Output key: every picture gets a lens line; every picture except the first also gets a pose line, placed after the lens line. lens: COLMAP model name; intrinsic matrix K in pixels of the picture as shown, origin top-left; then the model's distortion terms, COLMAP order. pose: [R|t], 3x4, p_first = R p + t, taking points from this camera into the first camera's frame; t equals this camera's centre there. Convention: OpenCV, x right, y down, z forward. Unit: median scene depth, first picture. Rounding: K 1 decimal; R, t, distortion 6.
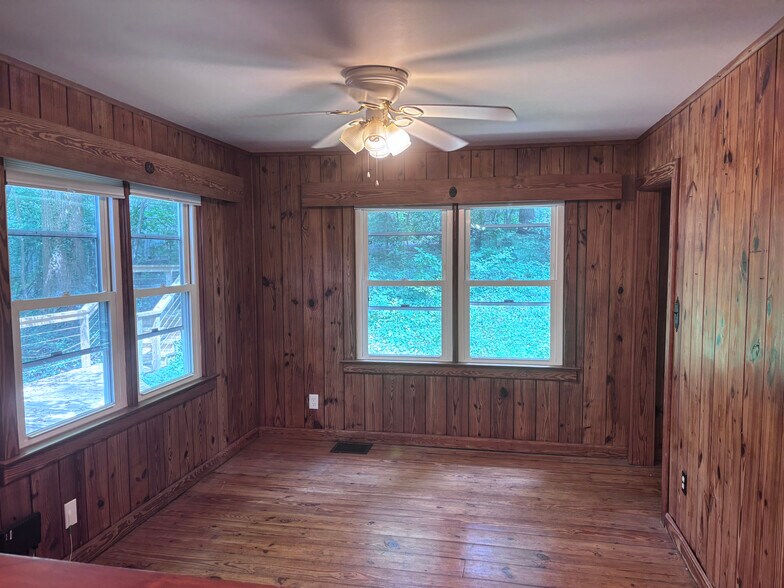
lens RADIAL K [[594.8, 0, 392.0], [0, 594.8, 294.0], [0, 0, 1]] dist [0.069458, -0.082338]
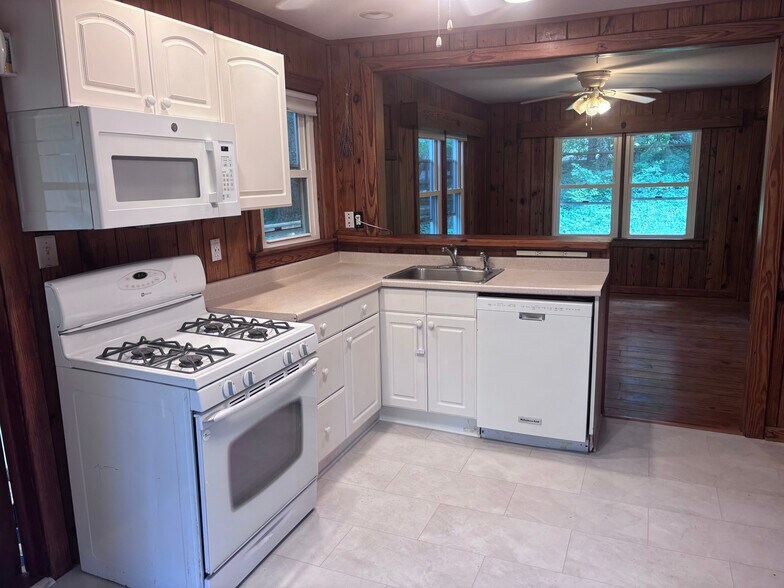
lens RADIAL K [[598.7, 0, 392.0], [0, 598.7, 294.0], [0, 0, 1]] dist [0.020014, 0.004371]
pose [[0.976775, 0.020246, -0.213308, -0.140211], [0.007602, 0.991624, 0.128931, 0.056861], [0.214131, -0.127558, 0.968440, -0.684671]]
